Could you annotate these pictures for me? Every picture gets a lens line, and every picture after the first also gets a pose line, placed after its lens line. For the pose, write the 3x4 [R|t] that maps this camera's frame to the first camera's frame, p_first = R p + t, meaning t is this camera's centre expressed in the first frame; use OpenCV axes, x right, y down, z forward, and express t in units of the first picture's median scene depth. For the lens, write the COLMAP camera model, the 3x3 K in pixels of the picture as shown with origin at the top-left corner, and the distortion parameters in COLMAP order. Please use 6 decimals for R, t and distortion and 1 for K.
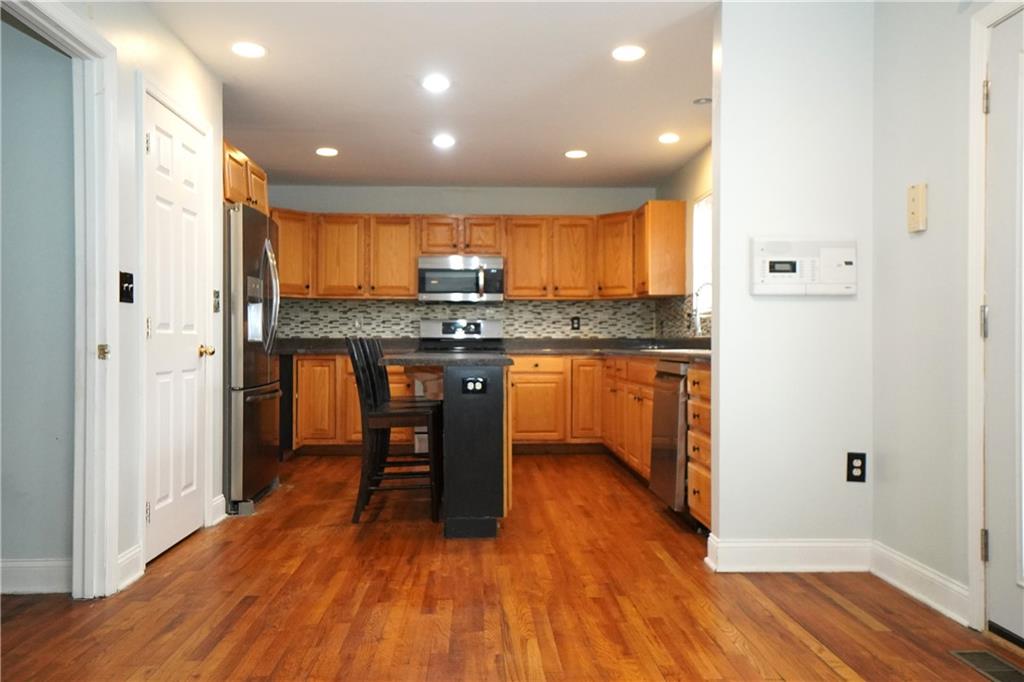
lens RADIAL K [[769.6, 0, 513.0], [0, 769.6, 341.8], [0, 0, 1]] dist [0.037354, 0.005991]
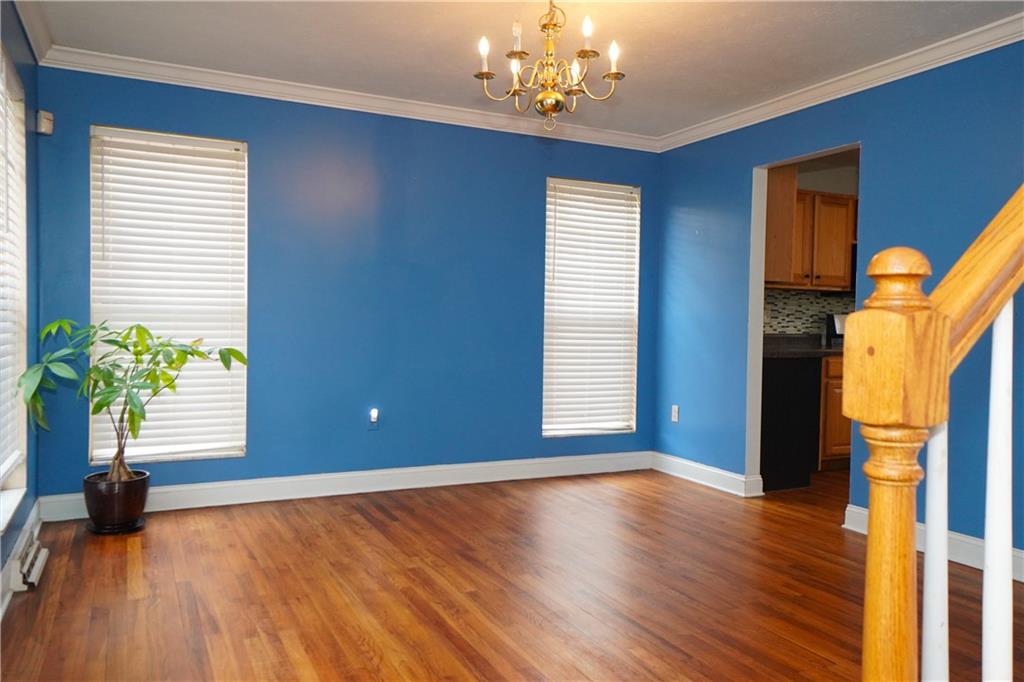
lens RADIAL K [[769.6, 0, 511.6], [0, 769.6, 339.6], [0, 0, 1]] dist [0.037354, 0.005991]
pose [[0.916142, 0.009126, 0.400751, -0.840982], [-0.017943, 0.999672, 0.018254, -0.008936], [-0.400453, -0.023914, 0.916005, 0.332549]]
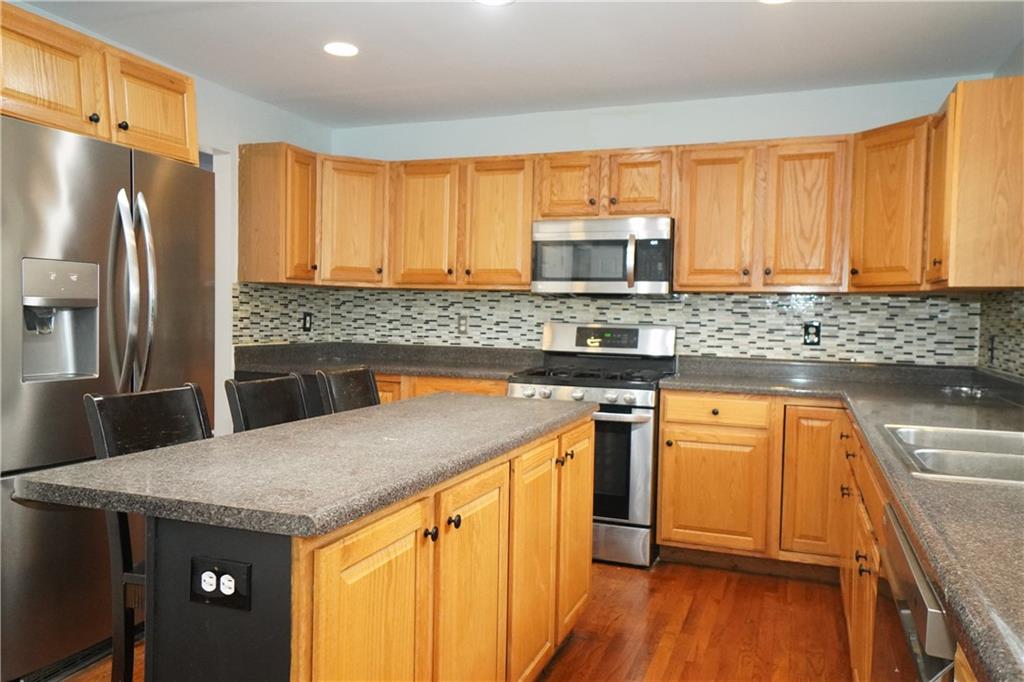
lens RADIAL K [[769.6, 0, 513.2], [0, 769.6, 343.3], [0, 0, 1]] dist [0.037354, 0.005991]
pose [[0.918343, 0.034559, -0.394274, 0.109541], [-0.022039, 0.999100, 0.036240, -0.034282], [0.395171, -0.024592, 0.918278, 0.414984]]
